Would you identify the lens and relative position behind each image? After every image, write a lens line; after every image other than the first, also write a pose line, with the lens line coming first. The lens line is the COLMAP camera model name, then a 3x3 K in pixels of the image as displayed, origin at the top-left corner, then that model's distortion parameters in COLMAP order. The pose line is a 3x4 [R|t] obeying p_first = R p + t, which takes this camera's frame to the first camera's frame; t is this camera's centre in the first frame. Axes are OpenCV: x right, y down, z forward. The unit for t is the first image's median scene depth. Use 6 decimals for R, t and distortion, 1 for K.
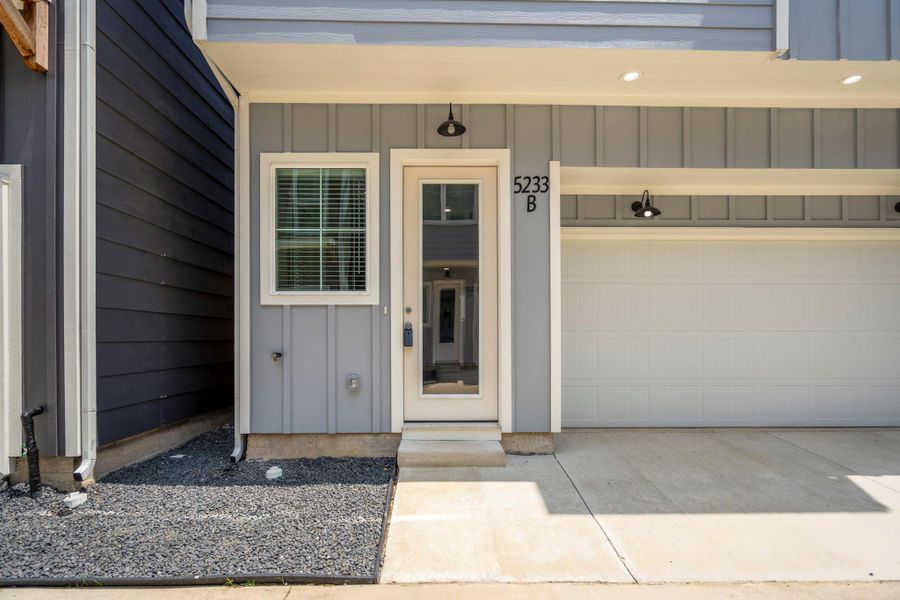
lens RADIAL K [[414.8, 0, 434.1], [0, 414.8, 332.8], [0, 0, 1]] dist [-0.003449, 0.000070]
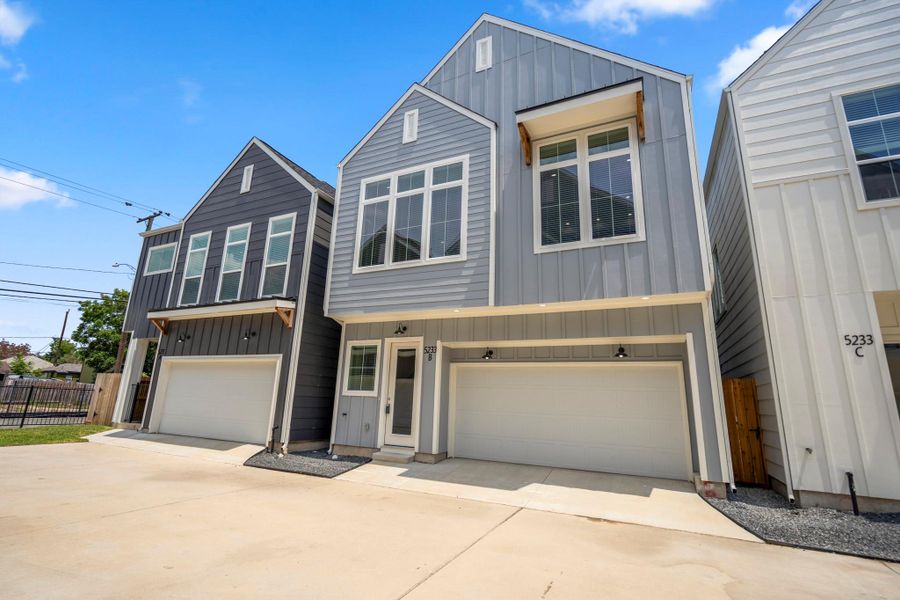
lens RADIAL K [[414.8, 0, 451.9], [0, 414.8, 298.2], [0, 0, 1]] dist [-0.003449, 0.000070]
pose [[0.895860, -0.074350, -0.438073, 1.495179], [-0.037440, 0.969764, -0.241155, -0.056154], [0.442757, 0.232443, 0.865989, -1.220047]]
